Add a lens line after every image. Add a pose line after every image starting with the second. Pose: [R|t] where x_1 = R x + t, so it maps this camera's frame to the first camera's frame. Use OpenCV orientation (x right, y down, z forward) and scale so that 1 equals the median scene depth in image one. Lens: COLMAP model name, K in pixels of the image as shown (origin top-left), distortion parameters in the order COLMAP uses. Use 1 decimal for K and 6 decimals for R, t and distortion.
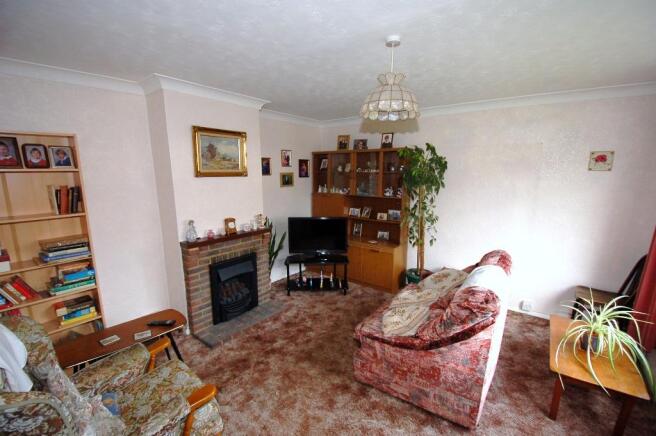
lens RADIAL K [[277.7, 0, 328.0], [0, 277.7, 218.0], [0, 0, 1]] dist [0.000227, -0.000030]
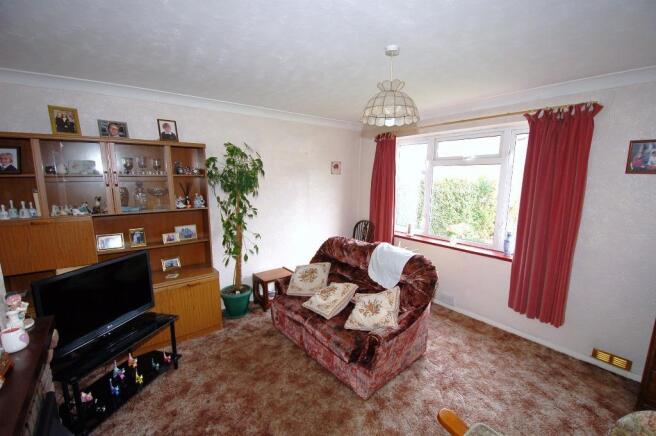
lens RADIAL K [[287.7, 0, 327.8], [0, 287.7, 222.2], [0, 0, 1]] dist [-0.000190, -0.000118]
pose [[0.252715, -0.157767, 0.954591, -0.508069], [0.157036, 0.980223, 0.120429, -0.090429], [-0.954712, 0.119471, 0.272492, 0.534530]]
